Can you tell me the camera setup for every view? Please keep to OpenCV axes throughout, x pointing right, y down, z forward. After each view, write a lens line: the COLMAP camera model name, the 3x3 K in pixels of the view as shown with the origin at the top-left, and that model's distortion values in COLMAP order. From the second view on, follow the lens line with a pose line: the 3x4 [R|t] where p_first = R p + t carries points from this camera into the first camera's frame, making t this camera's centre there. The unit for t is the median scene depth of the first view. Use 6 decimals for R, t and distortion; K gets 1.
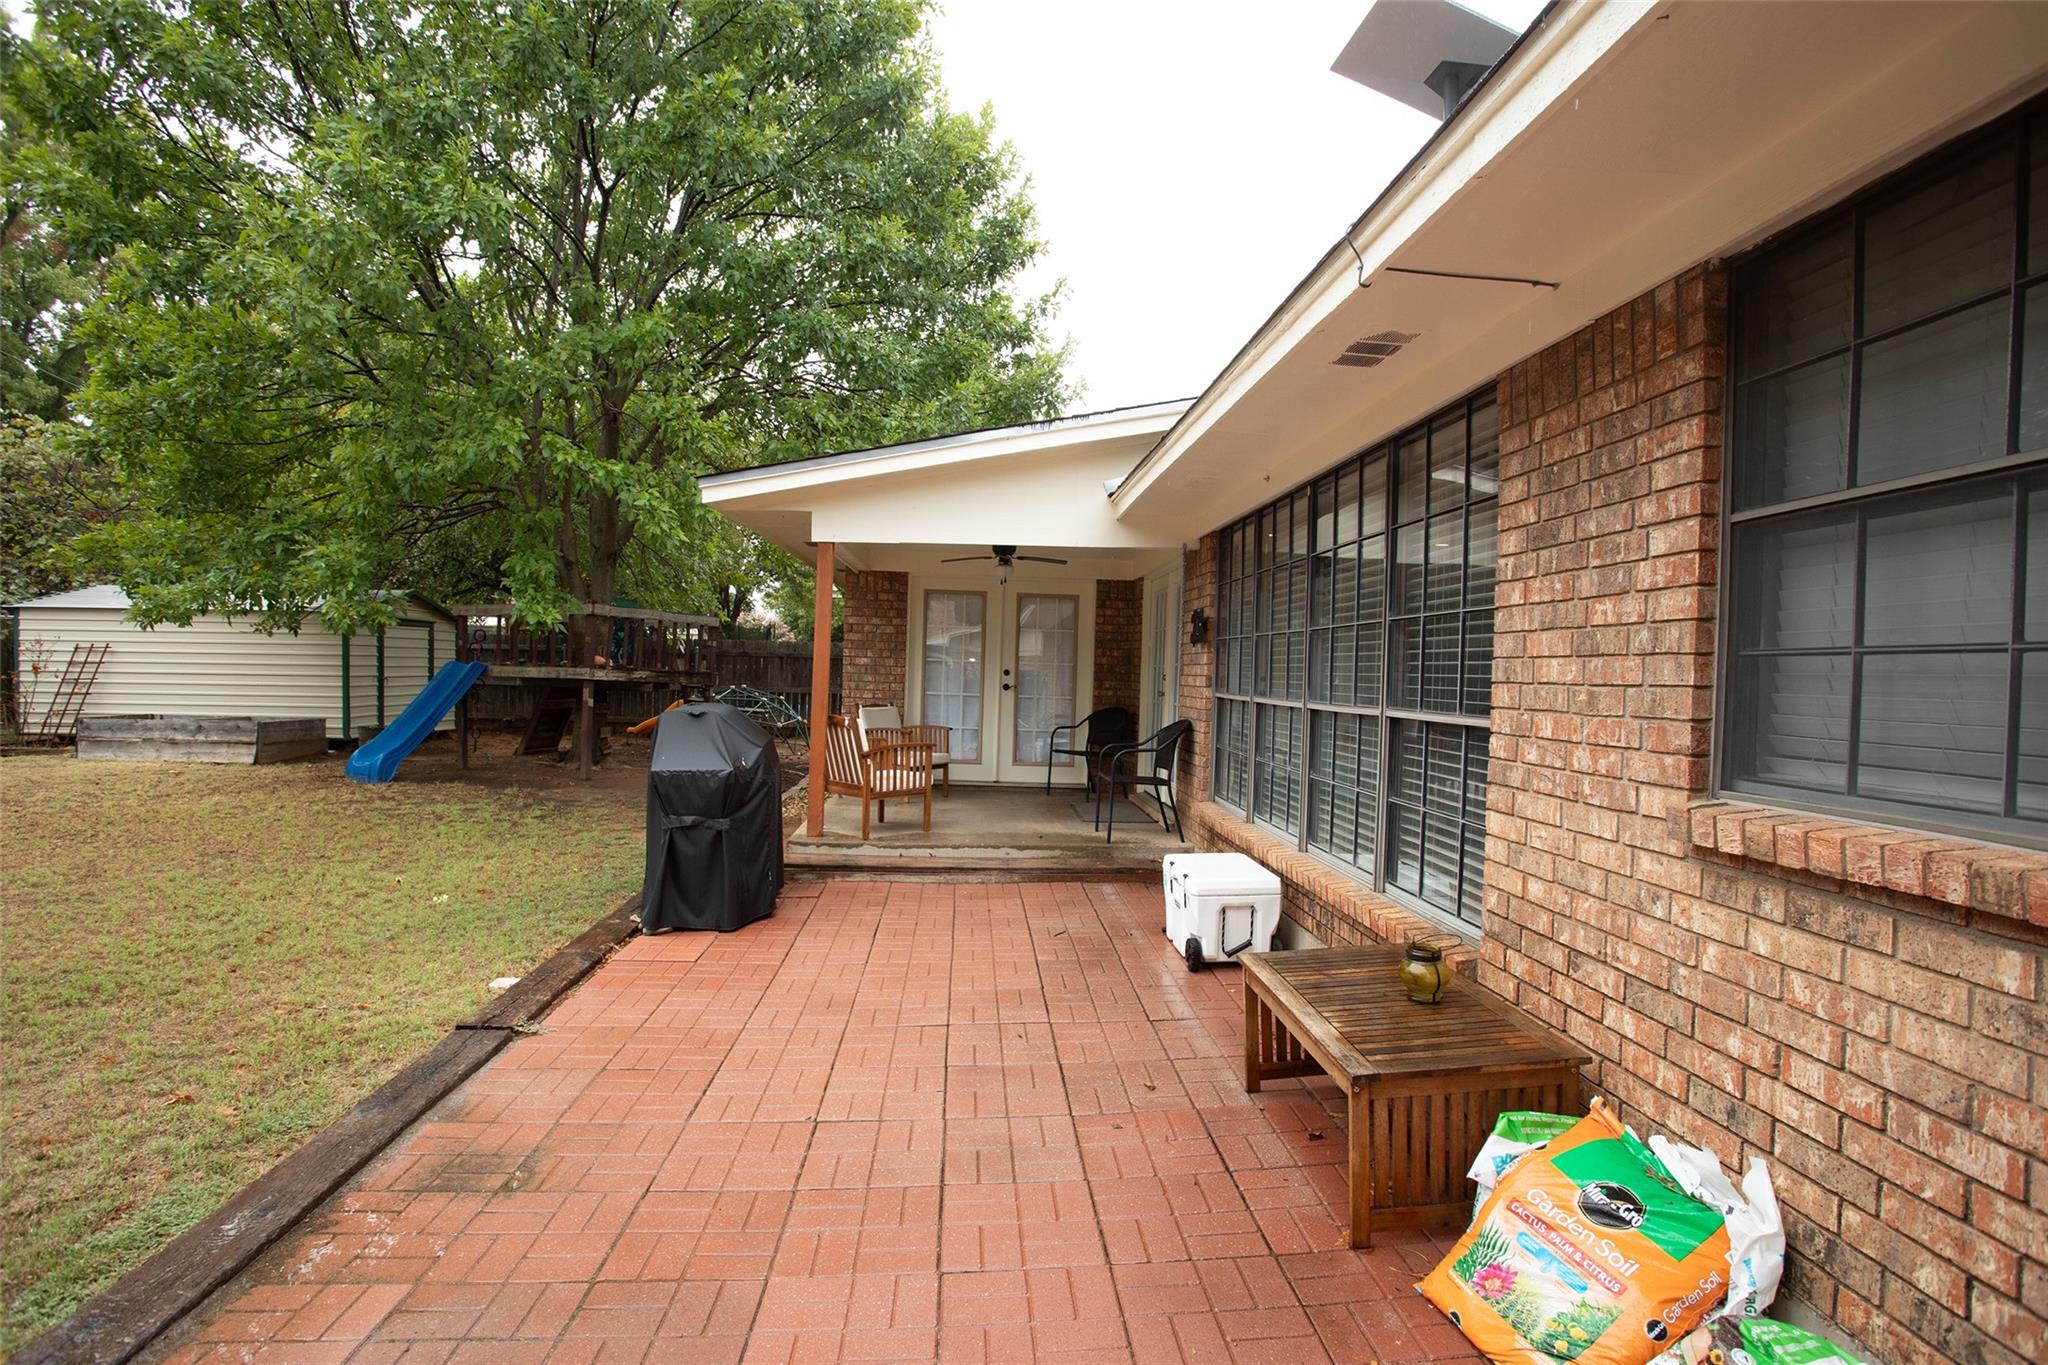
lens RADIAL K [[992.9, 0, 1034.4], [0, 992.9, 696.0], [0, 0, 1]] dist [-0.065493, 0.026233]
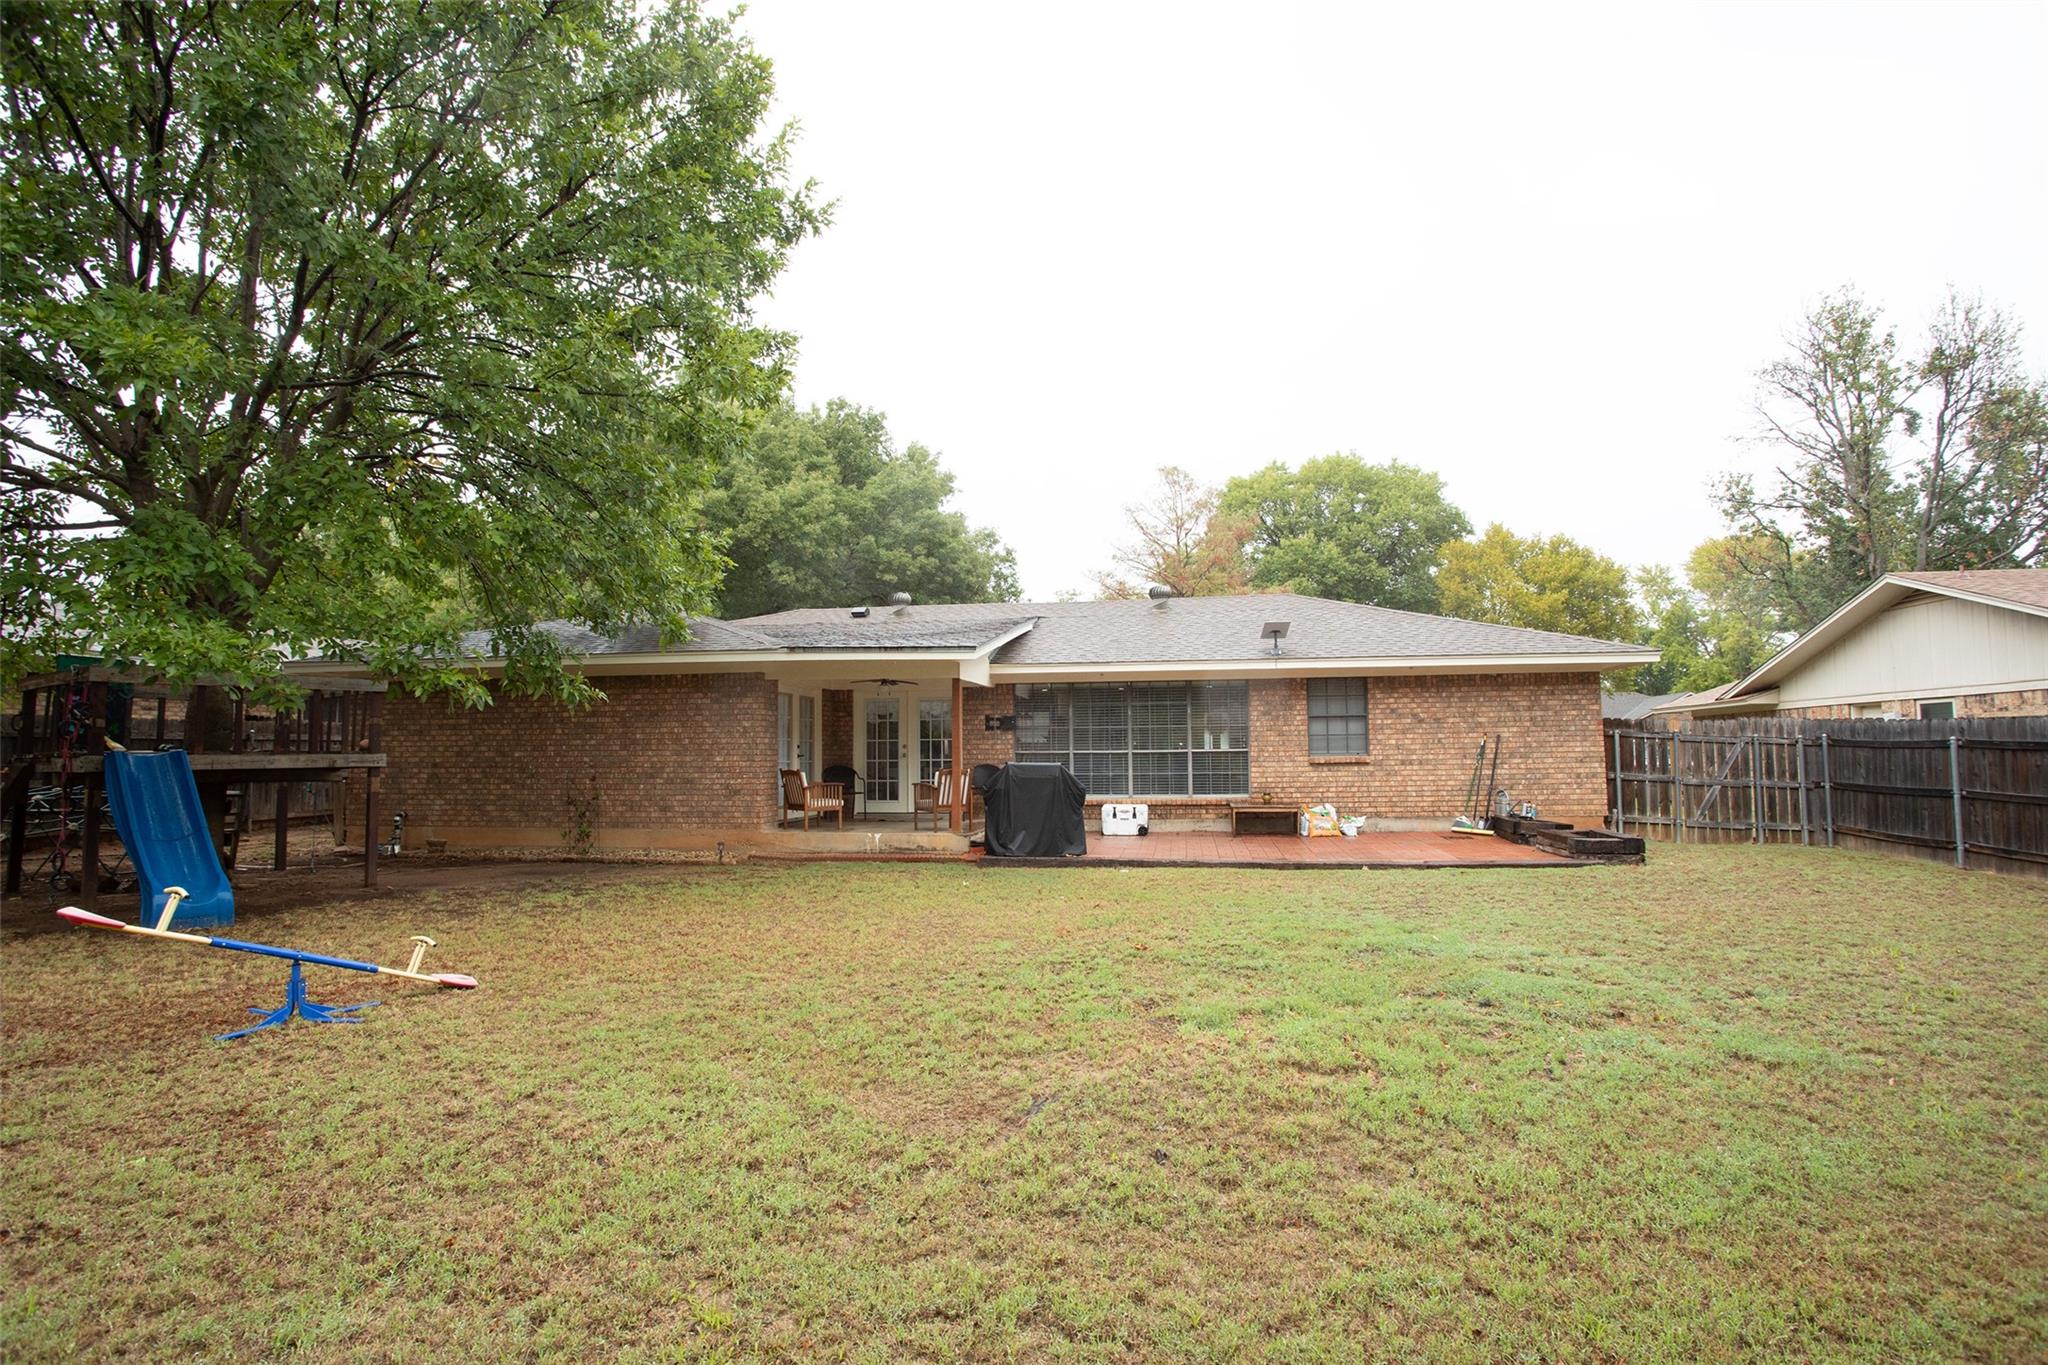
lens RADIAL K [[992.9, 0, 1025.3], [0, 992.9, 691.2], [0, 0, 1]] dist [-0.065493, 0.026233]
pose [[0.216042, 0.029172, 0.975948, -1.424478], [0.037682, 0.998560, -0.038190, -0.035884], [-0.975657, 0.045026, 0.214632, 0.314400]]
